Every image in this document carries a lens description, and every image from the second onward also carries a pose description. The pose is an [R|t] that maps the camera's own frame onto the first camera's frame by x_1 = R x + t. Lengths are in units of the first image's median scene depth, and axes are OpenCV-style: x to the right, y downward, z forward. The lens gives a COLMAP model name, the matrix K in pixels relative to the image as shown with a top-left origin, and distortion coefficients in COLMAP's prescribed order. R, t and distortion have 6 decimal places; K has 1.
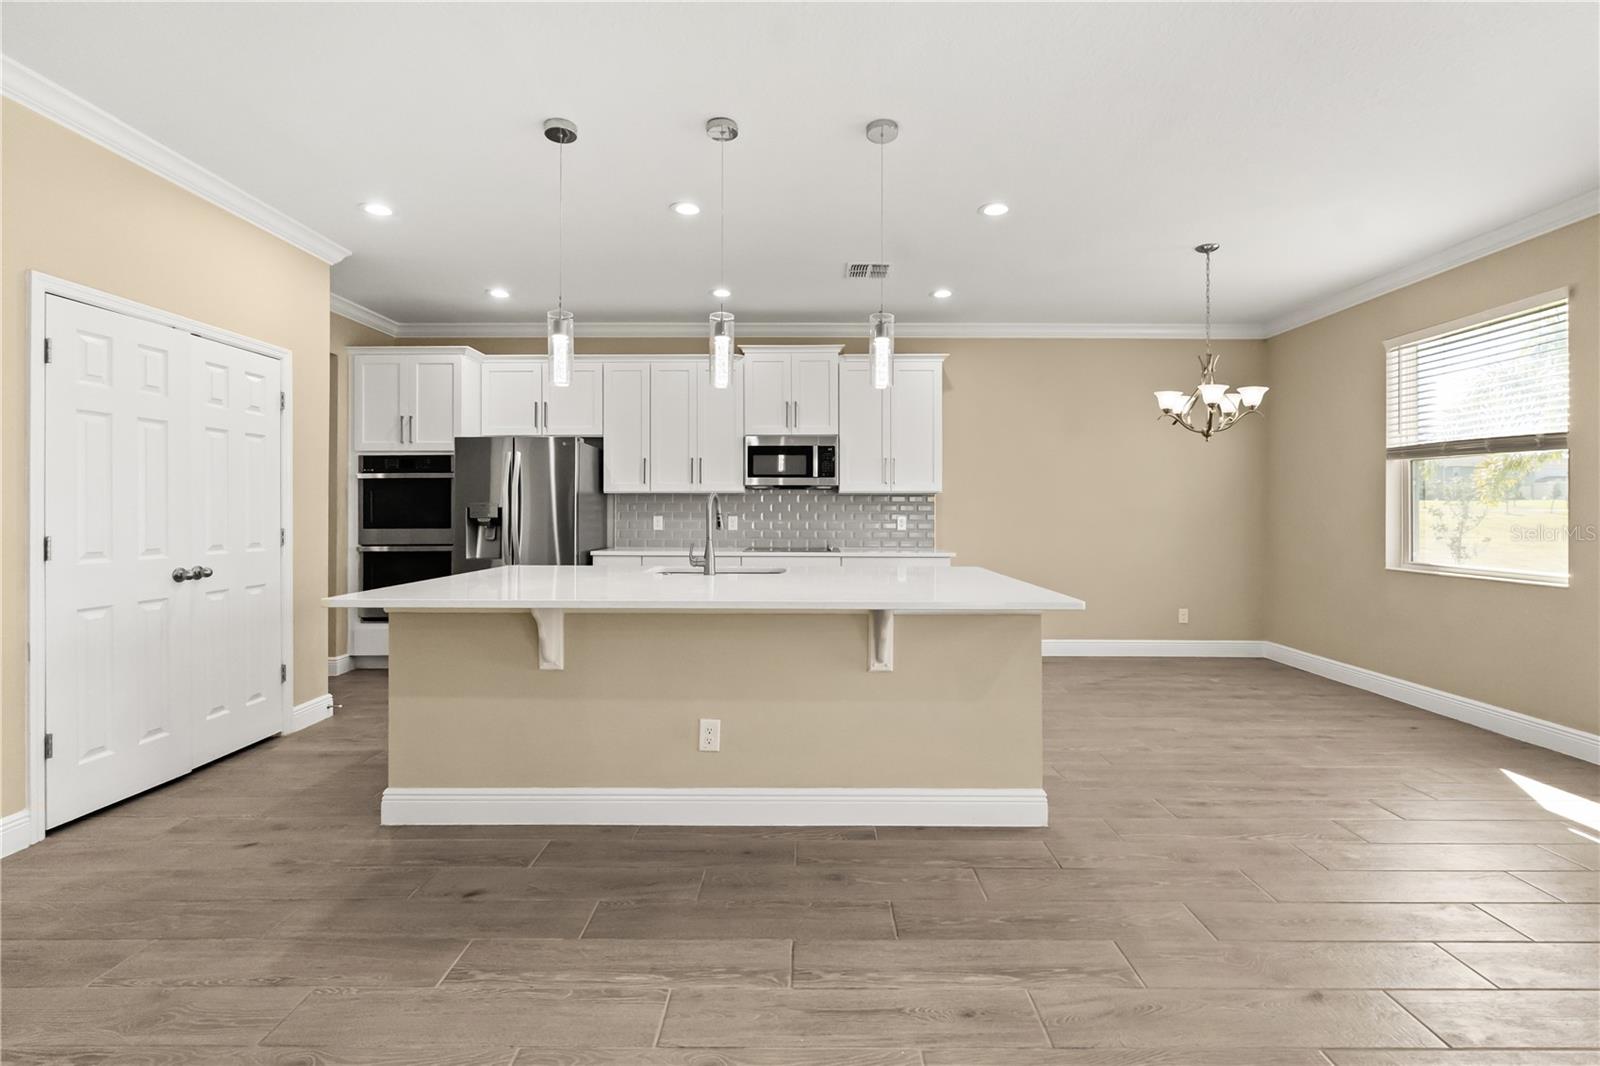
lens RADIAL K [[714.1, 0, 790.5], [0, 714.1, 524.1], [0, 0, 1]] dist [0.000129, 0.000356]
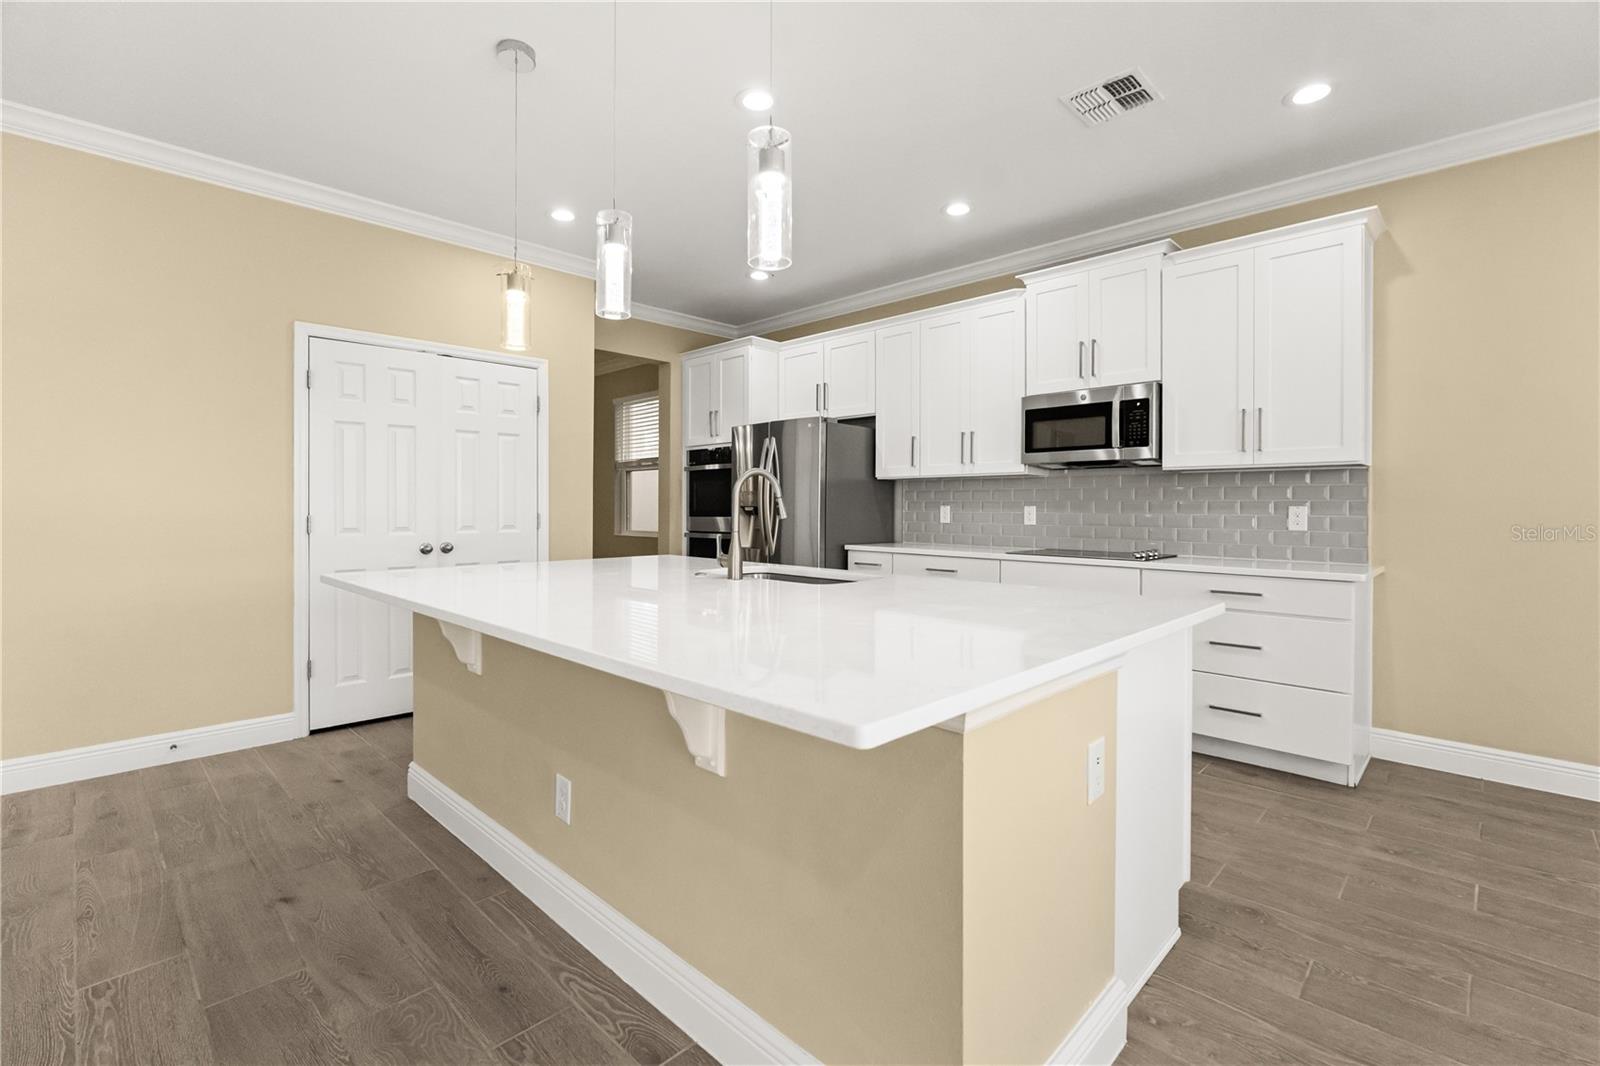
lens RADIAL K [[714.1, 0, 735.9], [0, 714.1, 515.9], [0, 0, 1]] dist [0.000129, 0.000356]
pose [[0.729651, 0.012398, -0.683707, 0.232111], [-0.013874, 0.999898, 0.003324, 0.001176], [0.683679, 0.007060, 0.729749, 0.268162]]
